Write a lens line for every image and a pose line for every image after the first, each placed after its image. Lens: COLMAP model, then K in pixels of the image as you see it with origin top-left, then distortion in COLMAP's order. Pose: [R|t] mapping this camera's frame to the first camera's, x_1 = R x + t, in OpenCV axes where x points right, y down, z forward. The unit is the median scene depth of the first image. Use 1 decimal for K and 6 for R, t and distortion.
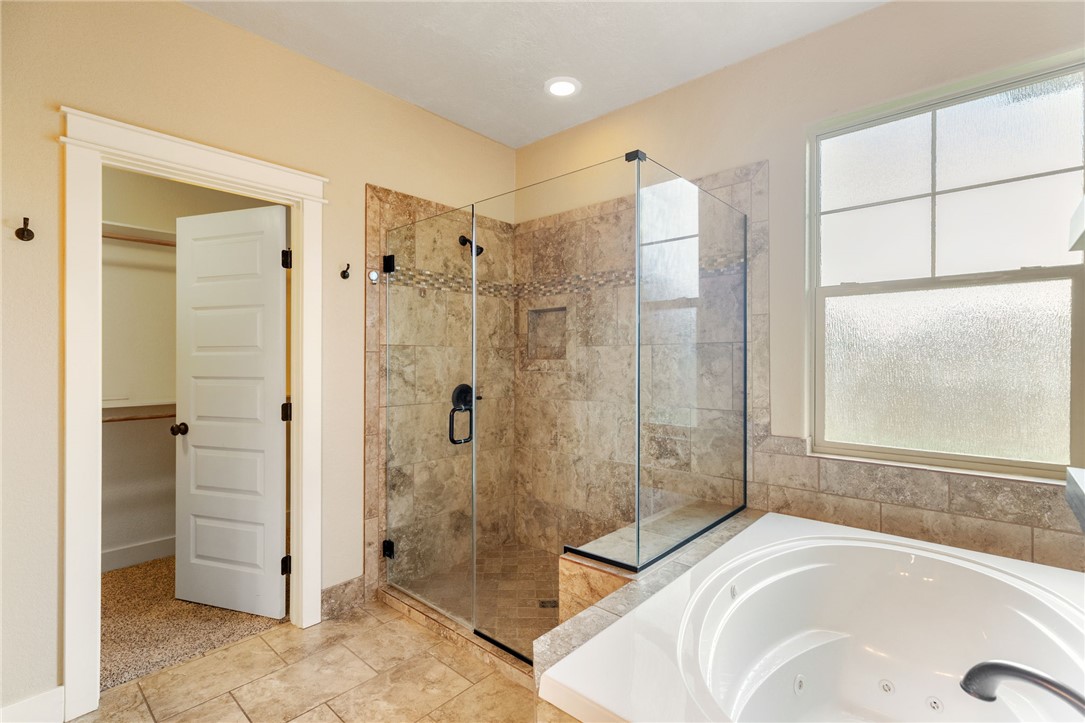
lens RADIAL K [[495.3, 0, 542.1], [0, 495.3, 355.4], [0, 0, 1]] dist [0.001667, -0.000611]
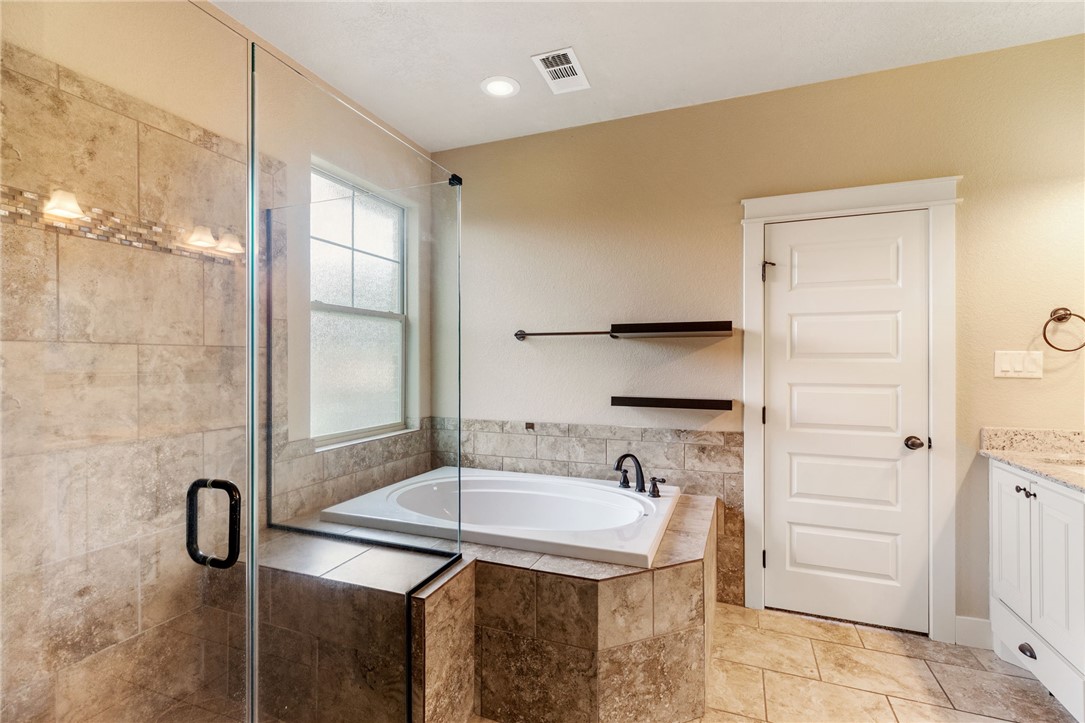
lens RADIAL K [[495.3, 0, 542.4], [0, 495.3, 364.0], [0, 0, 1]] dist [0.001667, -0.000611]
pose [[-0.345843, -0.002146, 0.938290, -0.372845], [-0.003675, 0.999993, 0.000933, 0.000673], [-0.938285, -0.003126, -0.345849, 0.495945]]
